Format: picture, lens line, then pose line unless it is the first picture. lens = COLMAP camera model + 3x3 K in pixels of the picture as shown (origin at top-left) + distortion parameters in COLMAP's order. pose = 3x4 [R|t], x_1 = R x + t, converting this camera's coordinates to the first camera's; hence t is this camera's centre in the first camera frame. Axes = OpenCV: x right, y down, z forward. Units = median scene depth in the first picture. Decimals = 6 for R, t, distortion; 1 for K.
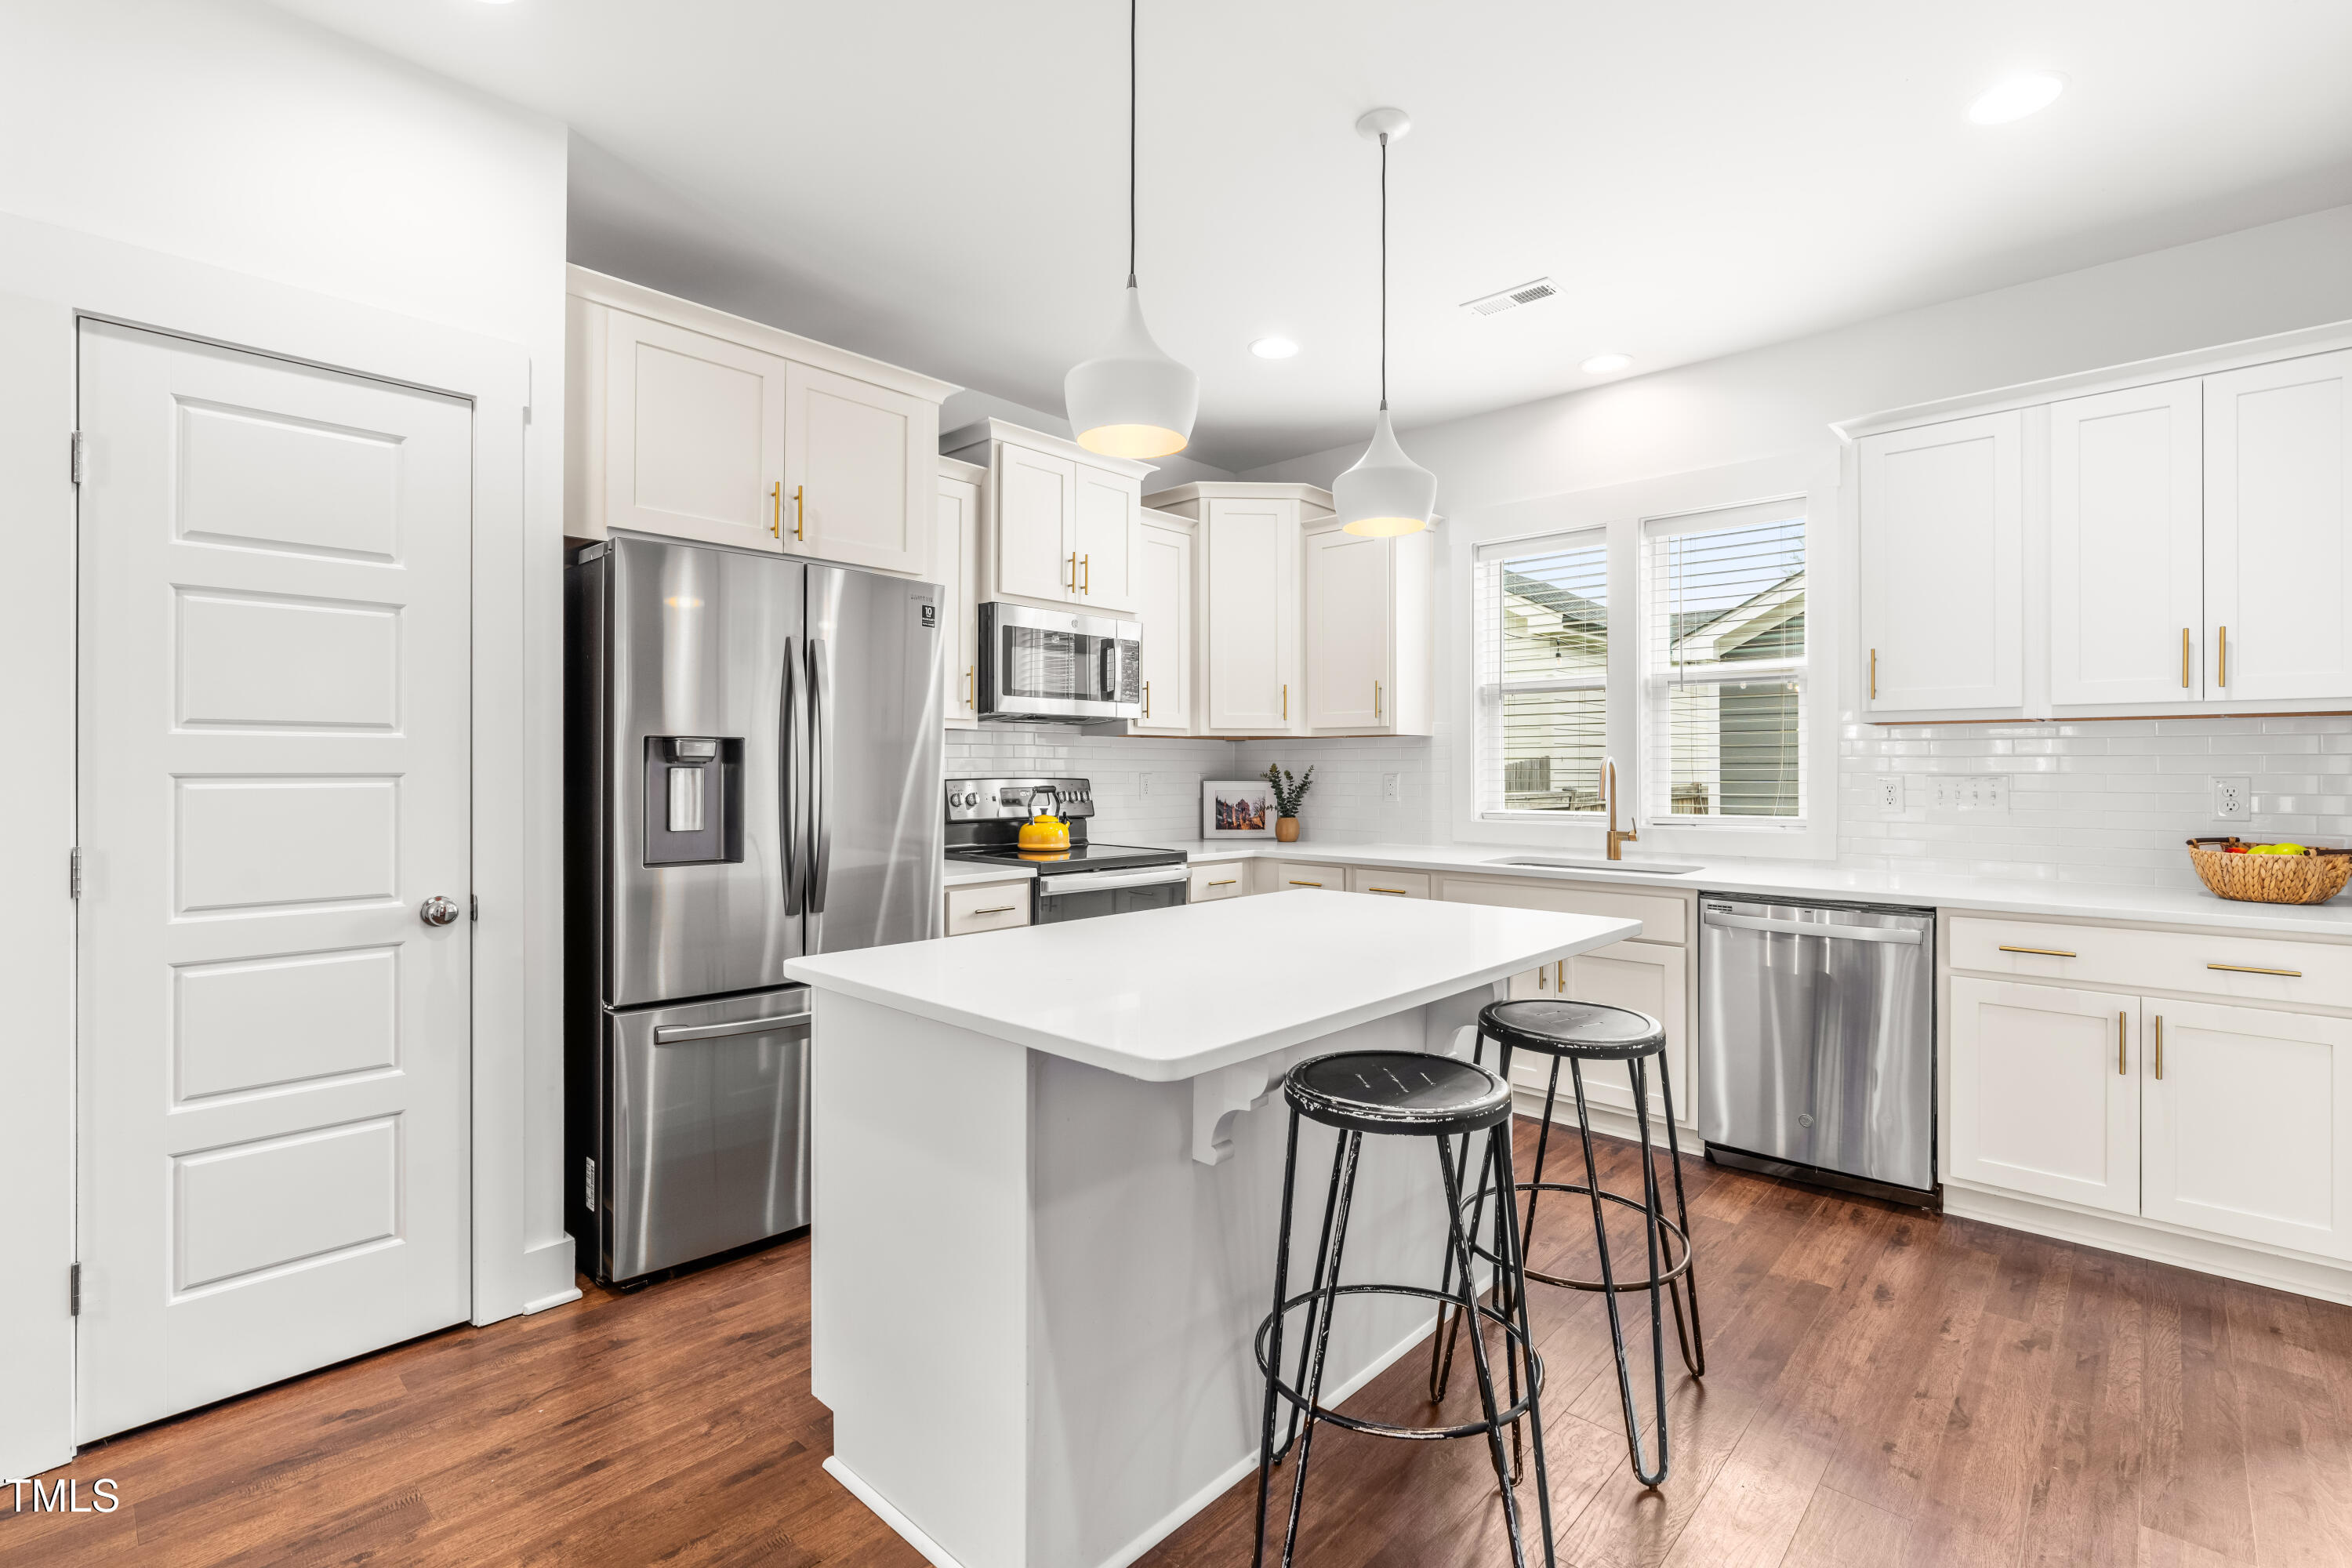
lens RADIAL K [[1063.6, 0, 1179.2], [0, 1063.6, 774.3], [0, 0, 1]] dist [-0.013409, 0.005097]
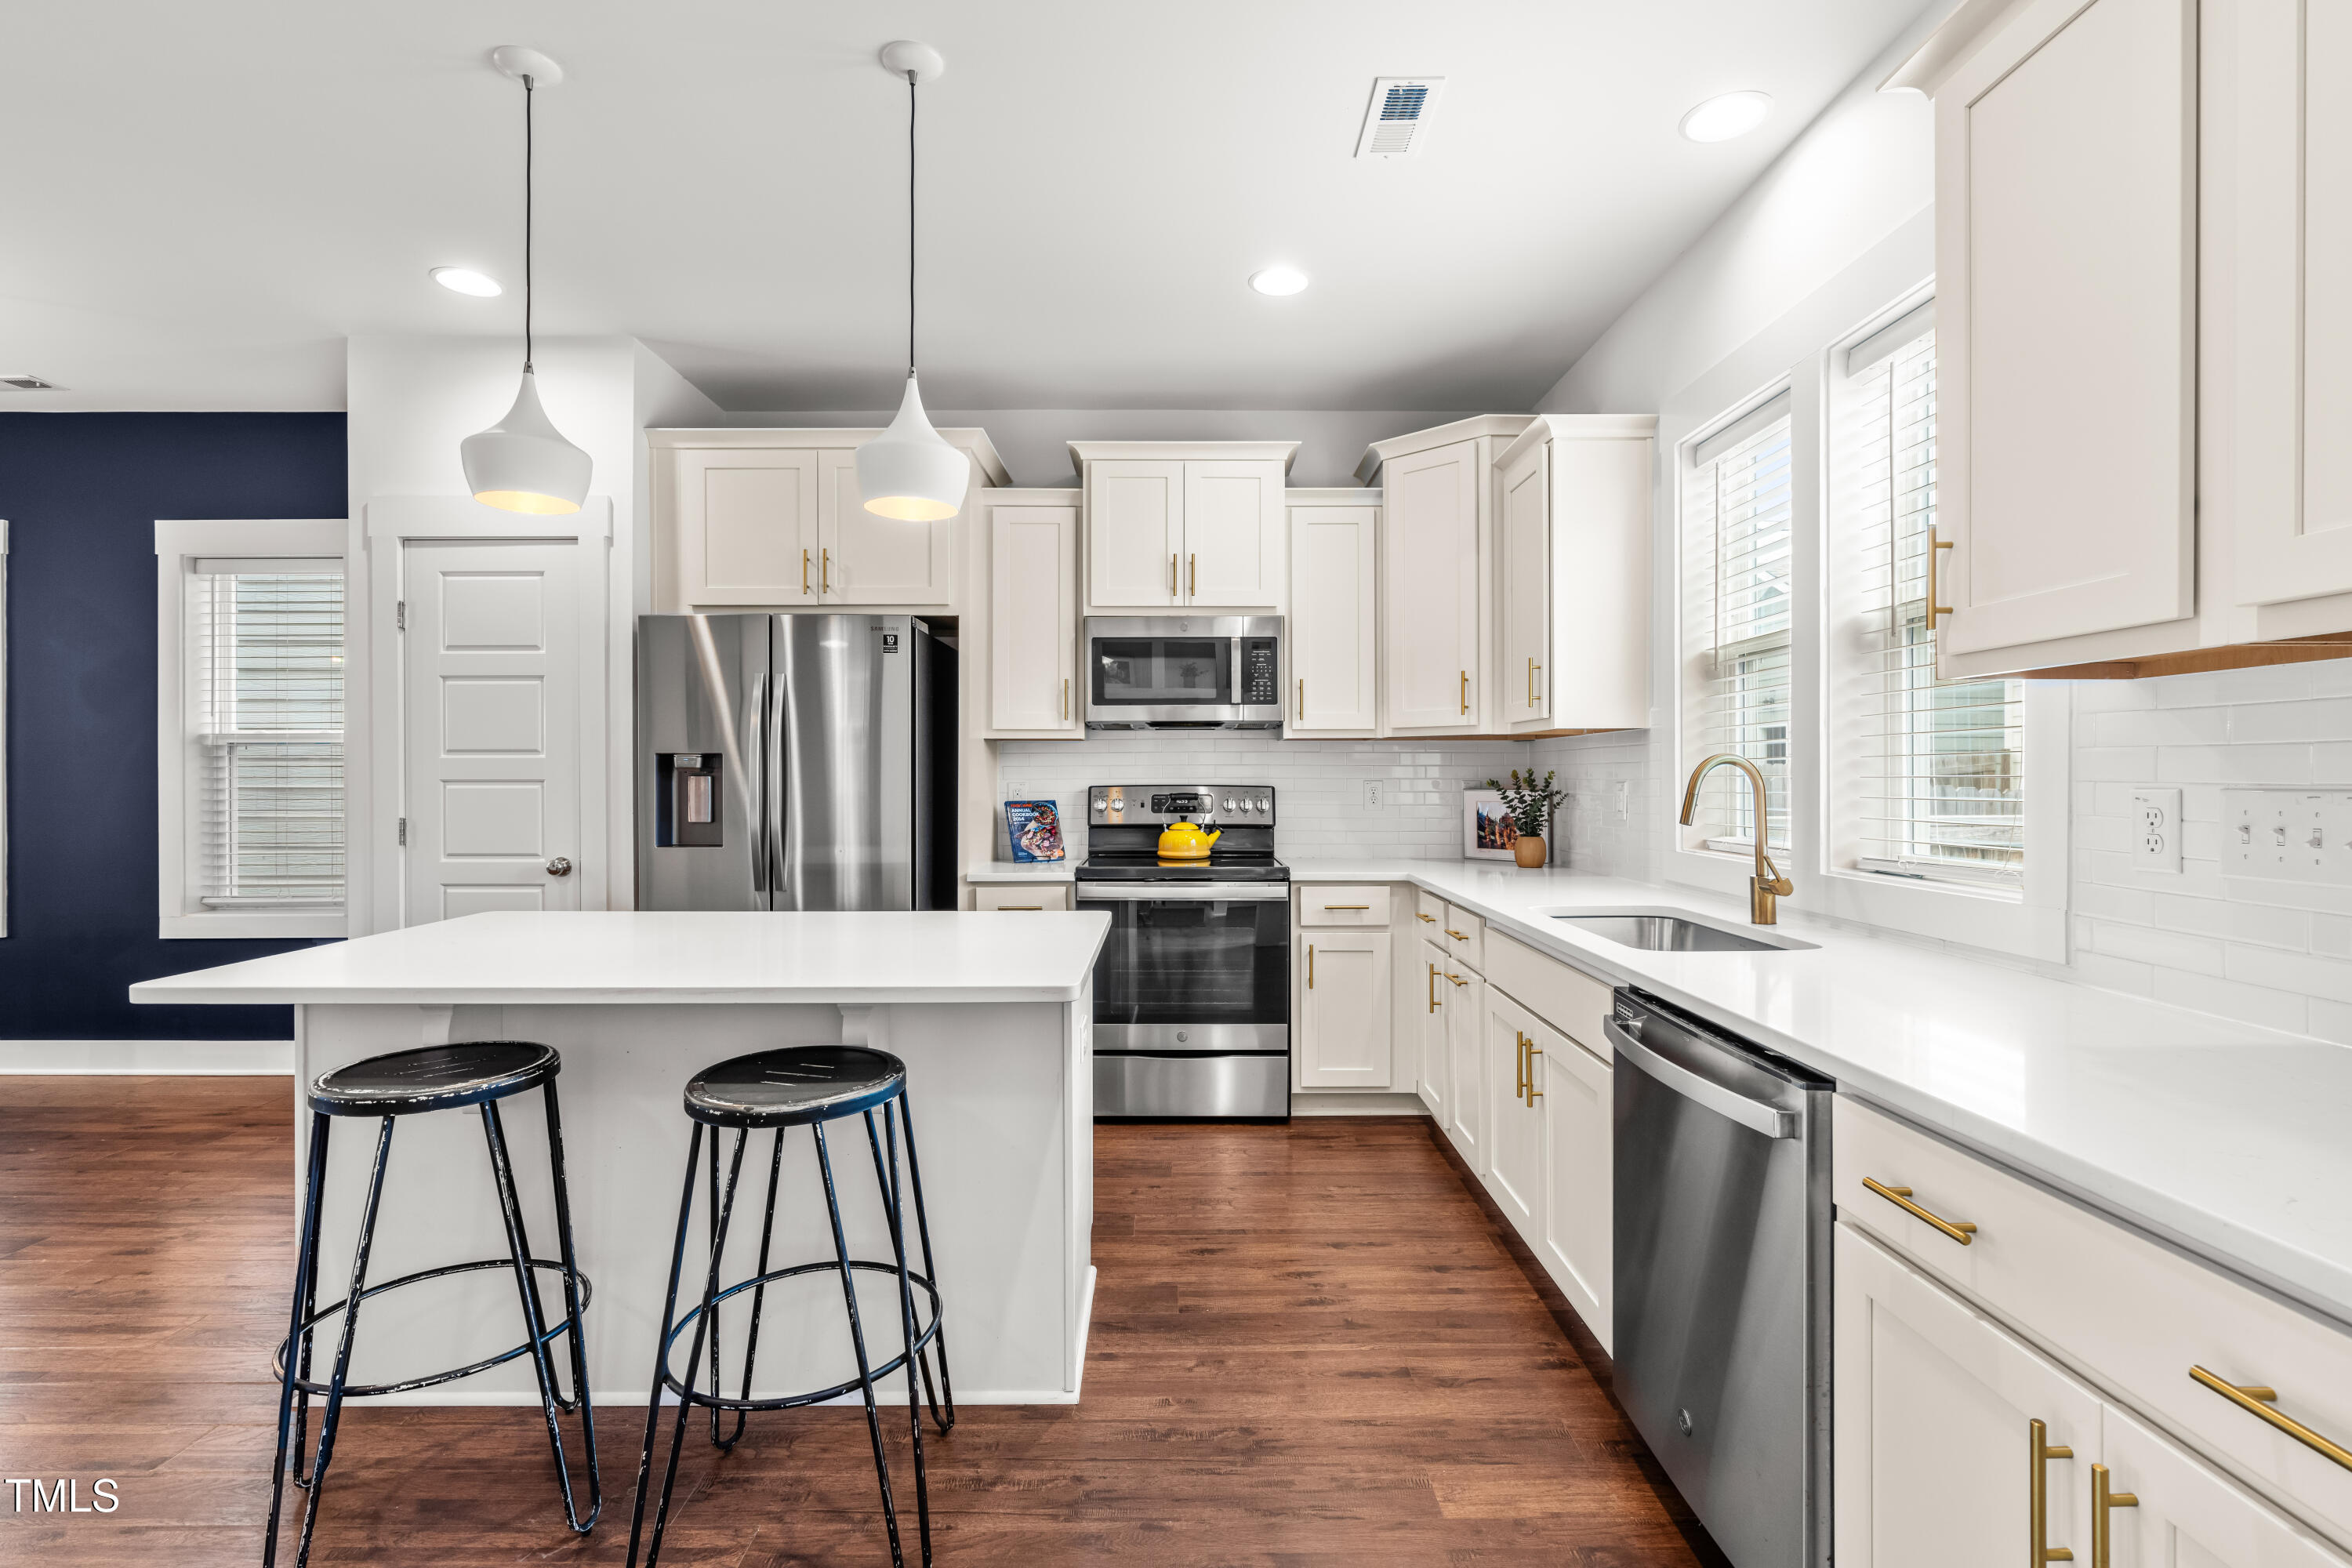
lens RADIAL K [[1063.6, 0, 1170.8], [0, 1063.6, 785.2], [0, 0, 1]] dist [-0.013409, 0.005097]
pose [[0.686727, -0.007708, -0.726875, 0.812048], [0.000478, 0.999948, -0.010151, 0.018301], [0.726916, 0.006624, 0.686695, 0.433495]]
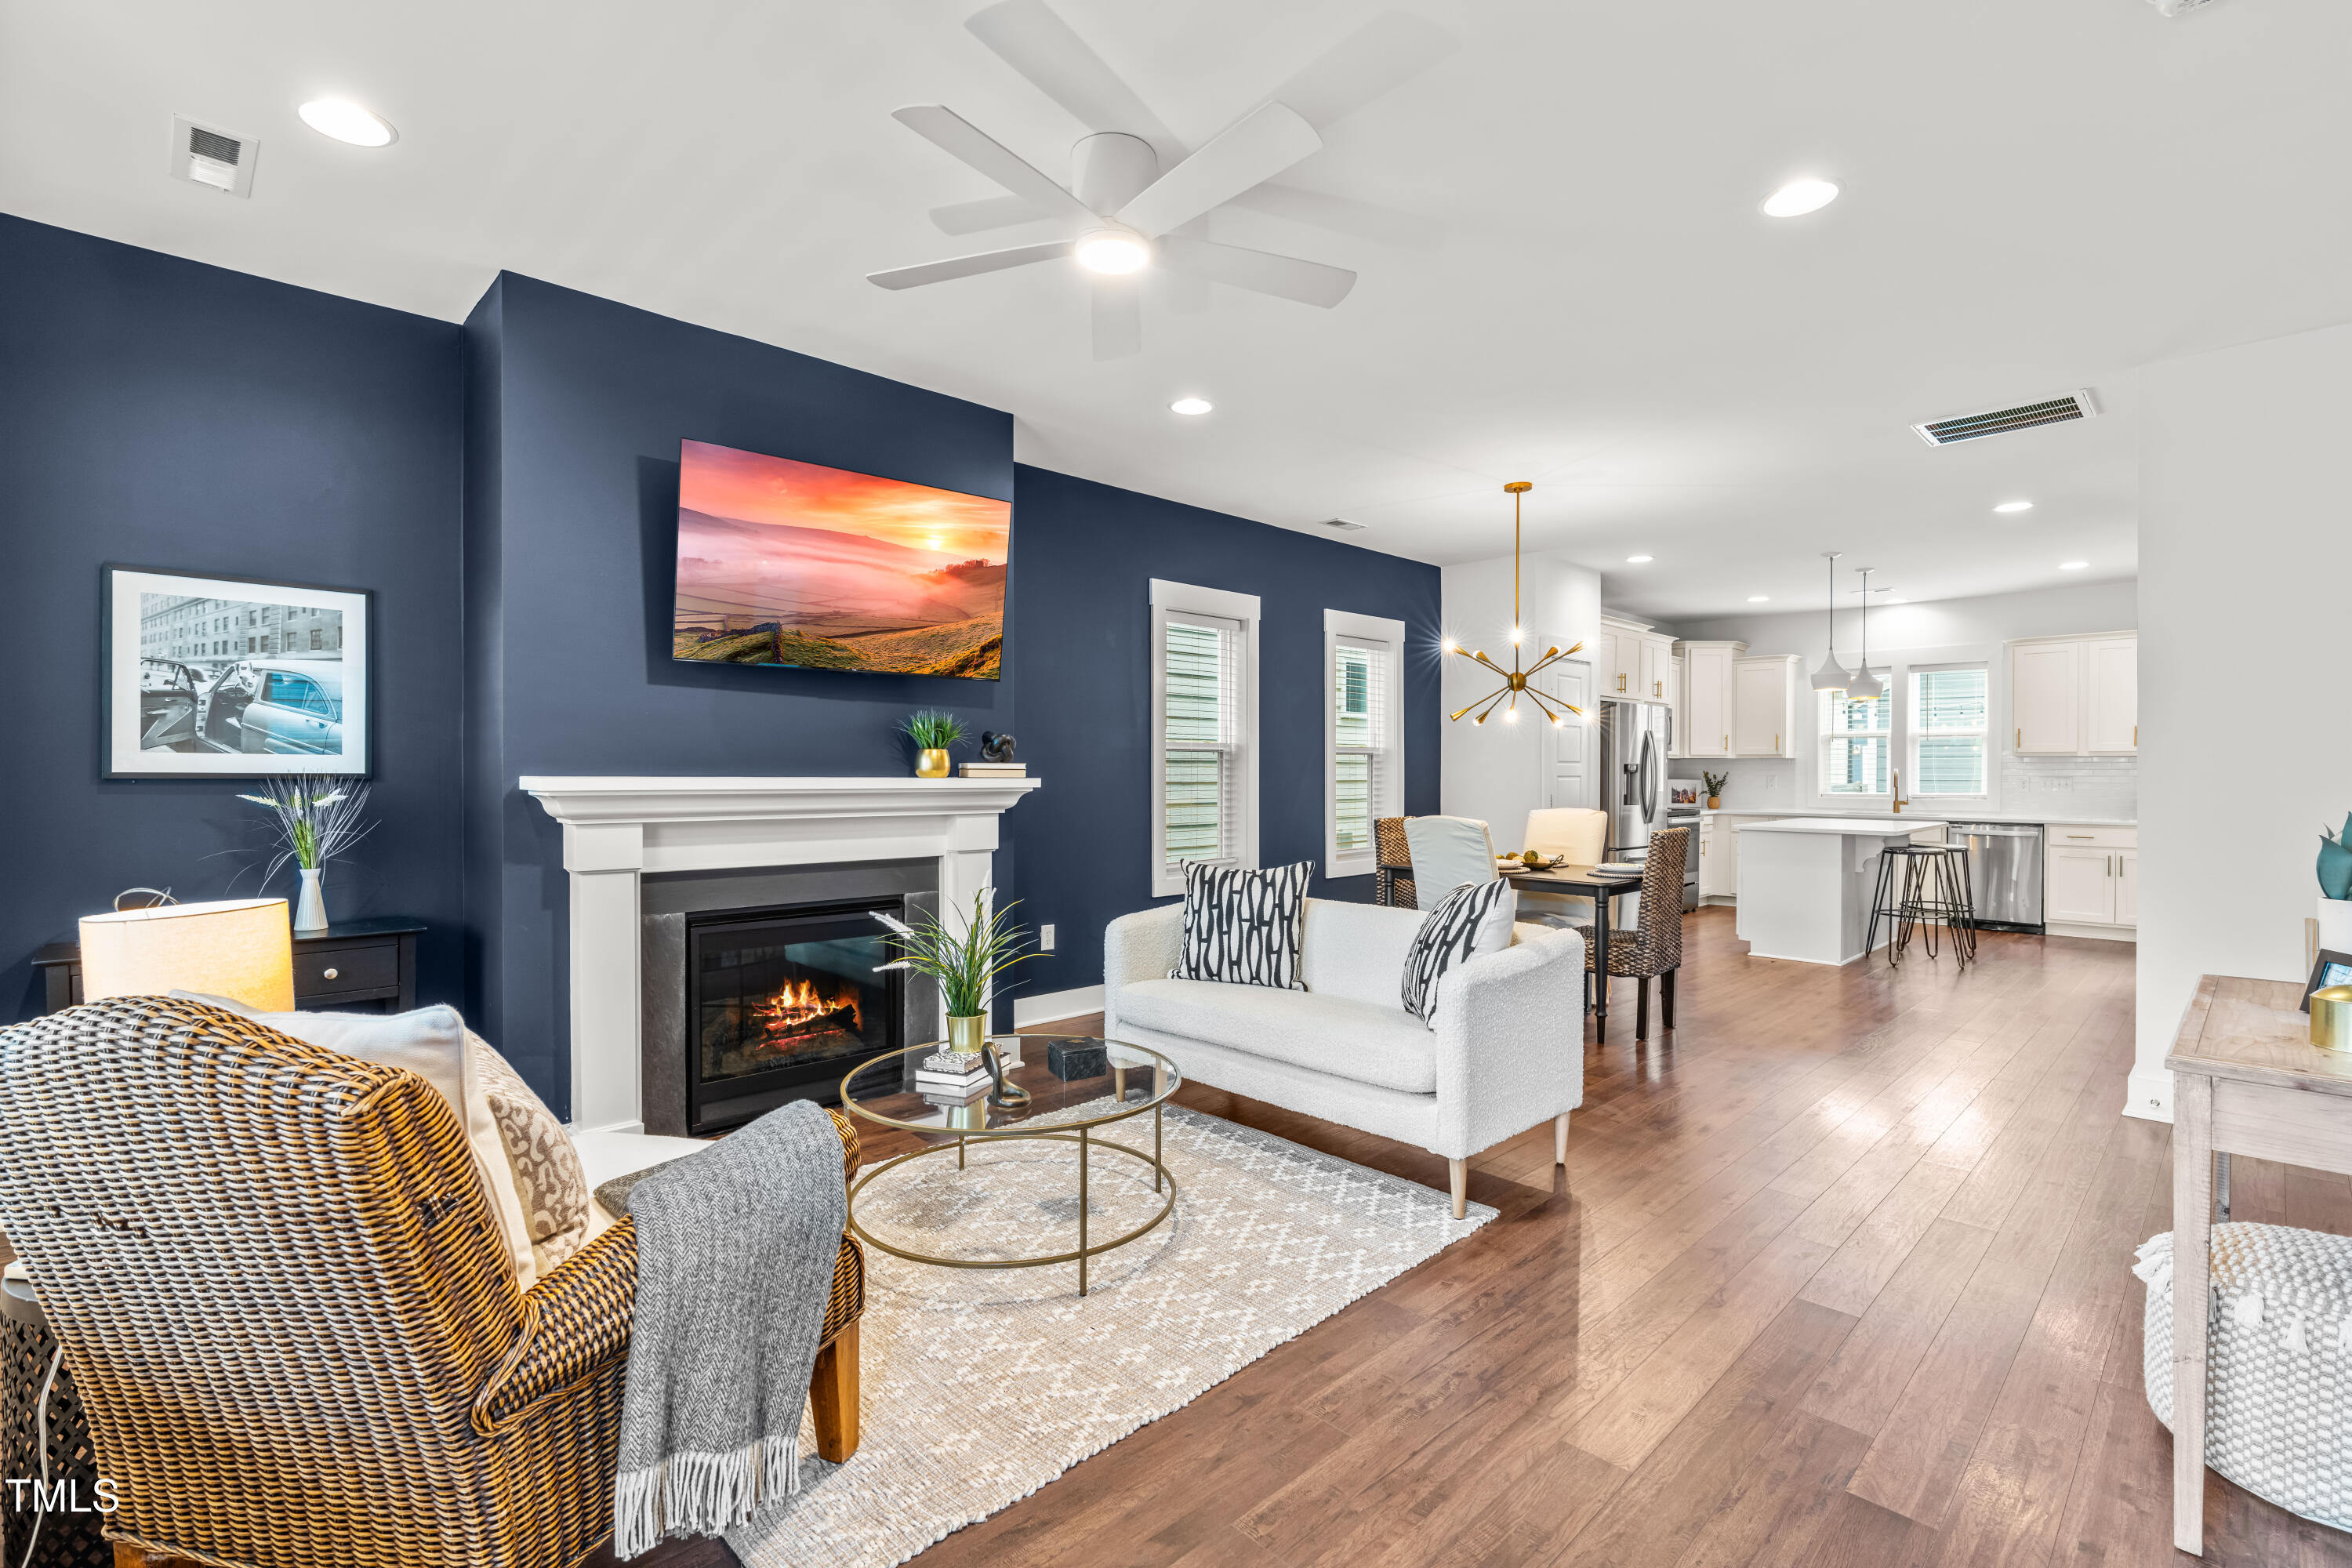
lens RADIAL K [[1063.6, 0, 1174.0], [0, 1063.6, 785.4], [0, 0, 1]] dist [-0.013409, 0.005097]
pose [[0.998463, -0.001975, -0.055380, -1.373347], [0.002560, 0.999942, 0.010493, -0.010066], [0.055356, -0.010619, 0.998410, -1.843945]]
